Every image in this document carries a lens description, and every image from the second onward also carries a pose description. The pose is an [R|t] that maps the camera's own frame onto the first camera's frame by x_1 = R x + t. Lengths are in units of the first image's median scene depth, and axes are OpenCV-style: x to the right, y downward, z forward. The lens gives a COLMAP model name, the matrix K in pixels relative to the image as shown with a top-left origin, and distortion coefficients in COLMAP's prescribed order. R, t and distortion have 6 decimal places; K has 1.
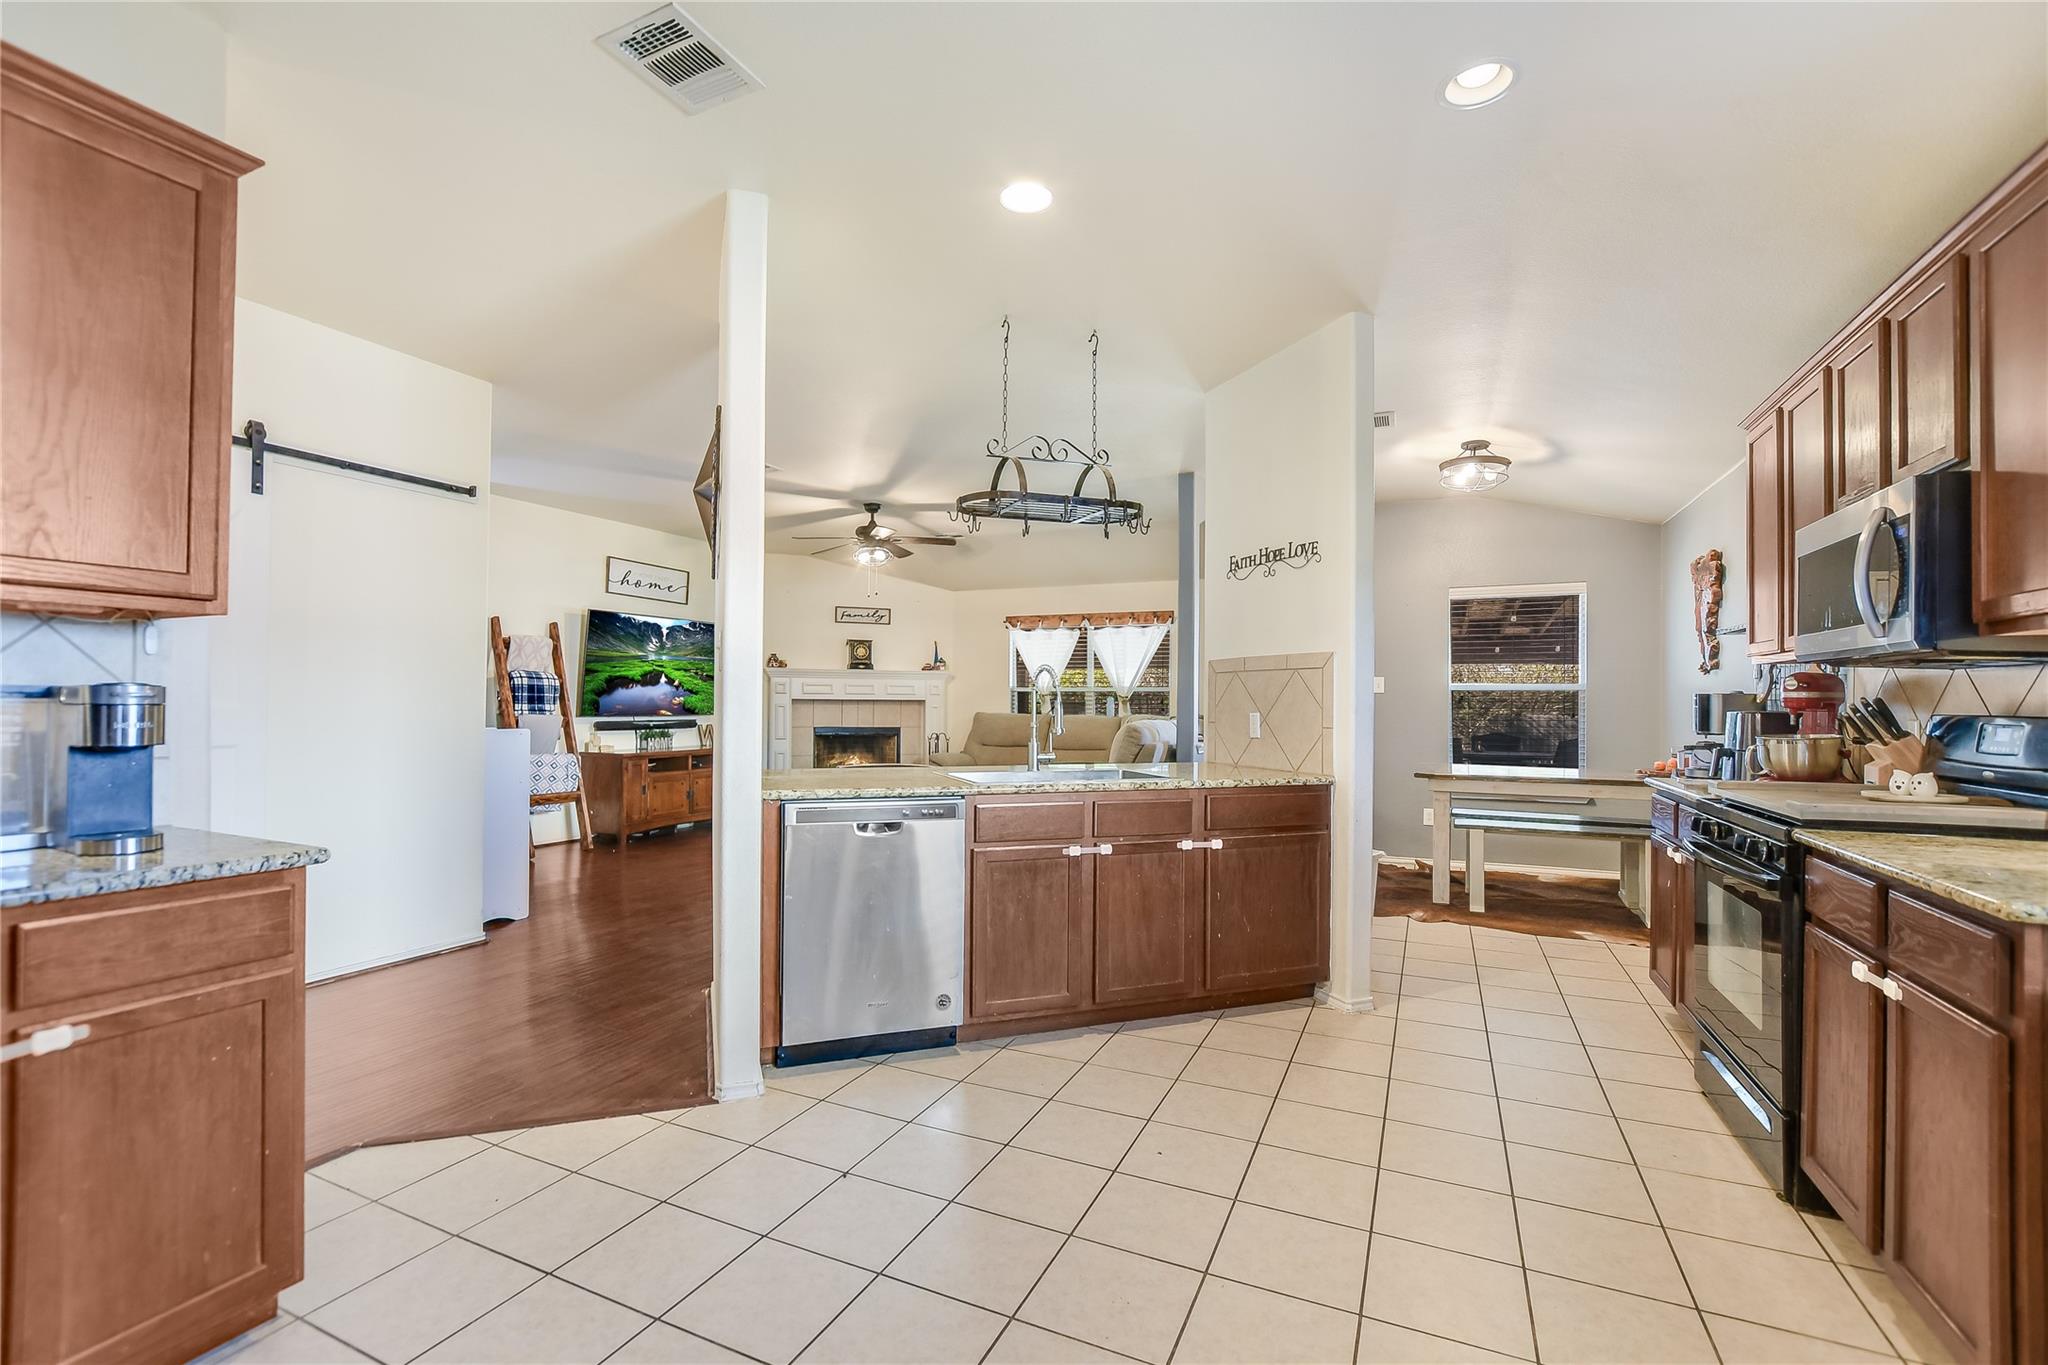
lens RADIAL K [[896.3, 0, 1014.9], [0, 896.3, 698.6], [0, 0, 1]] dist [-0.023594, 0.004425]
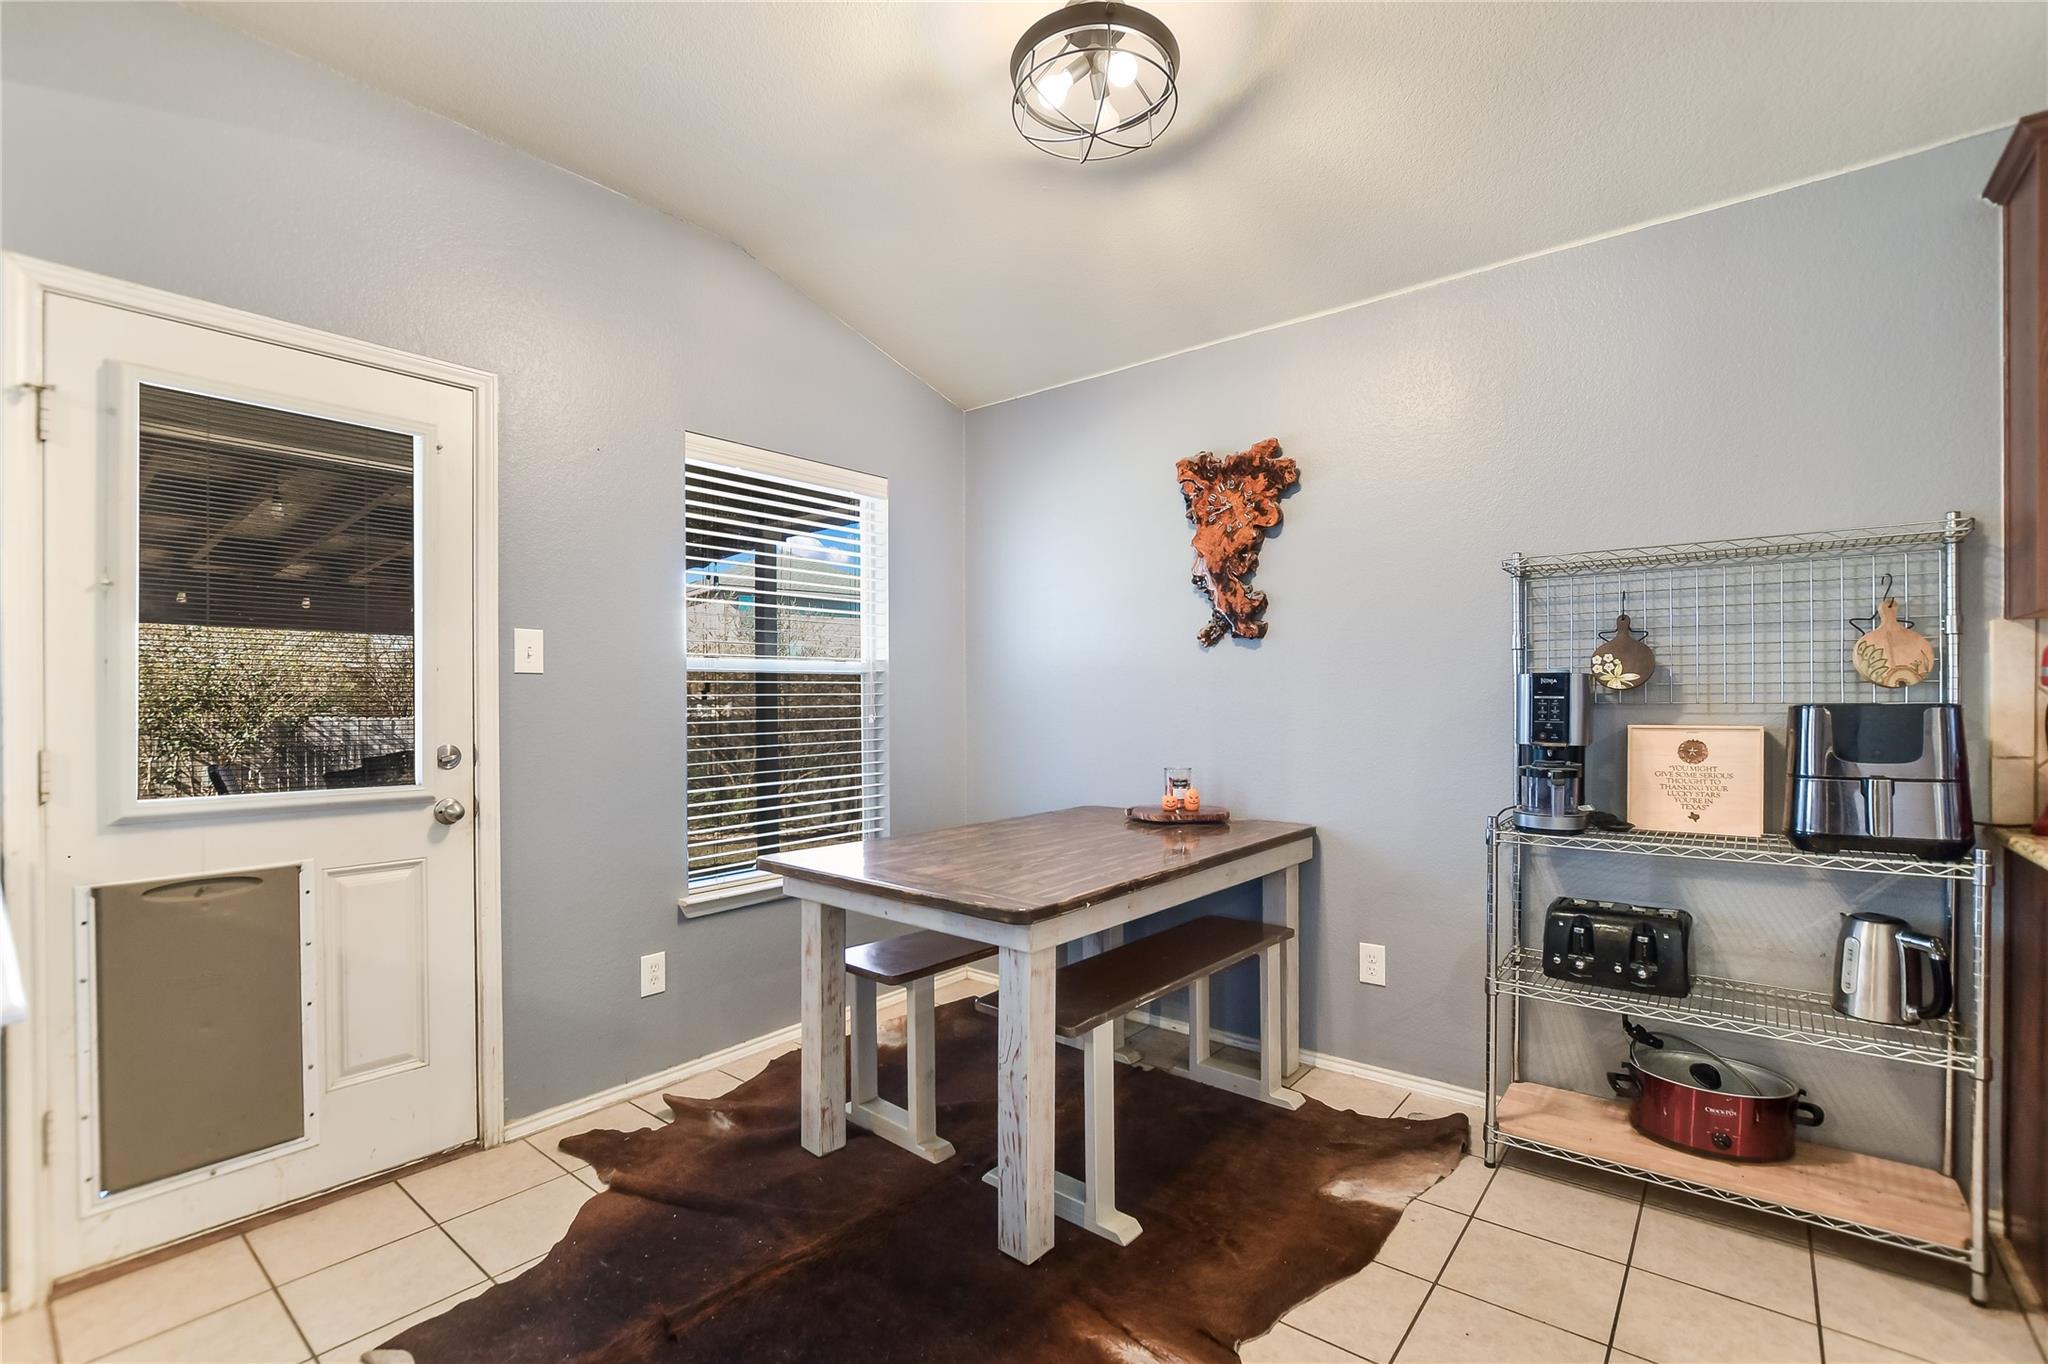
lens RADIAL K [[896.3, 0, 1014.9], [0, 896.3, 698.1], [0, 0, 1]] dist [-0.023594, 0.004425]
pose [[0.252672, -0.011864, 0.967479, 0.144918], [0.006858, 0.999922, 0.010471, 0.000729], [-0.967528, 0.003989, 0.252734, 0.924419]]
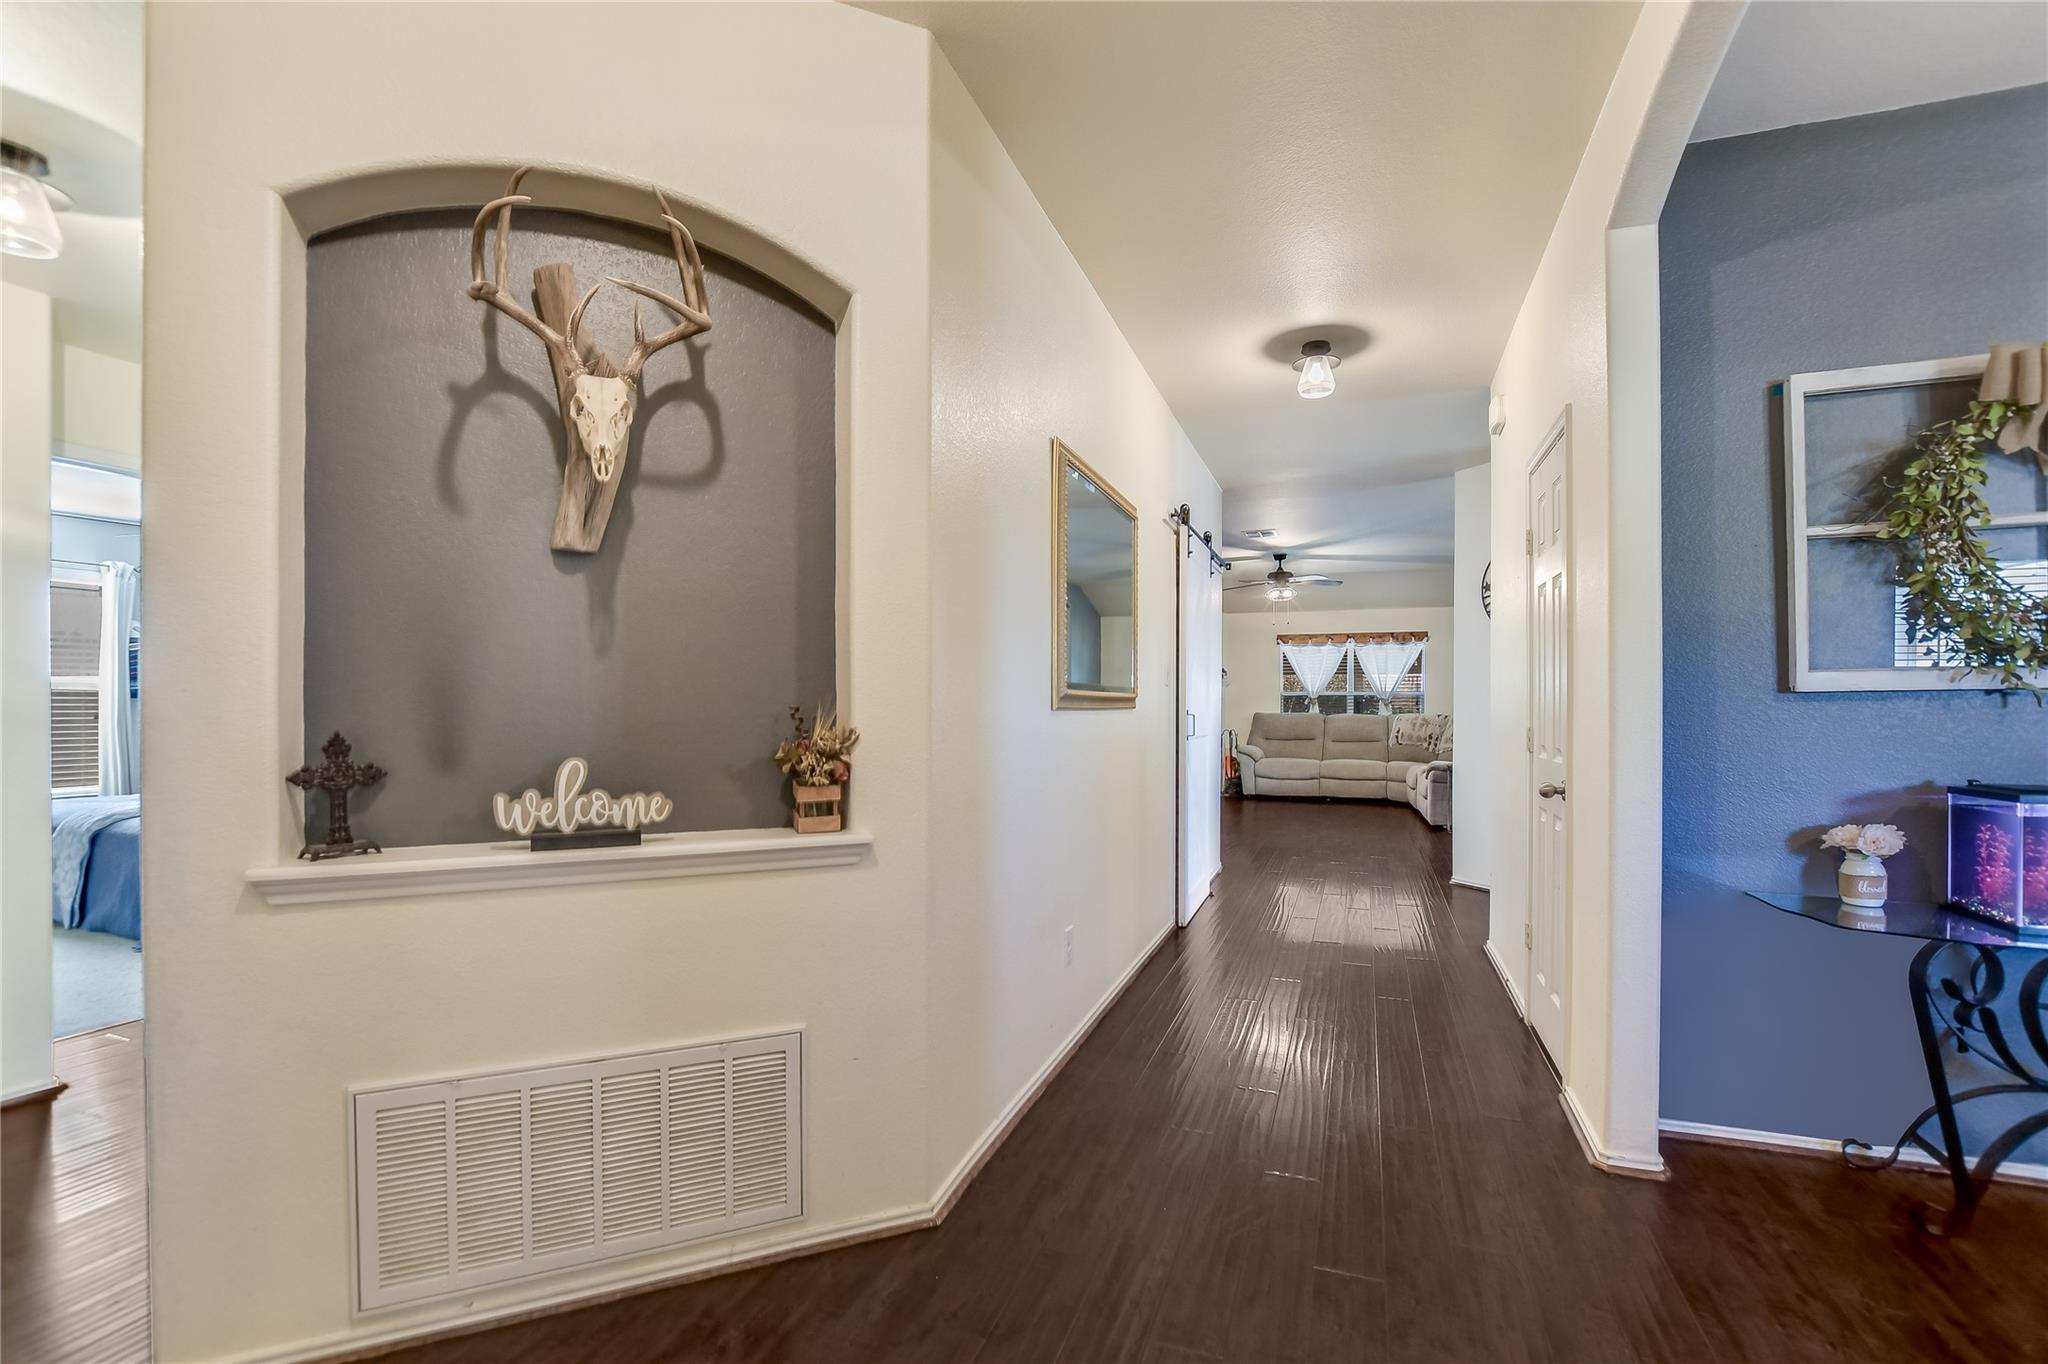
lens RADIAL K [[896.3, 0, 1014.9], [0, 896.3, 698.1], [0, 0, 1]] dist [-0.023594, 0.004425]
pose [[0.997453, -0.004131, 0.071212, -0.843144], [0.004142, 0.999991, -0.000003, -0.010621], [-0.071212, 0.000298, 0.997461, -0.370292]]
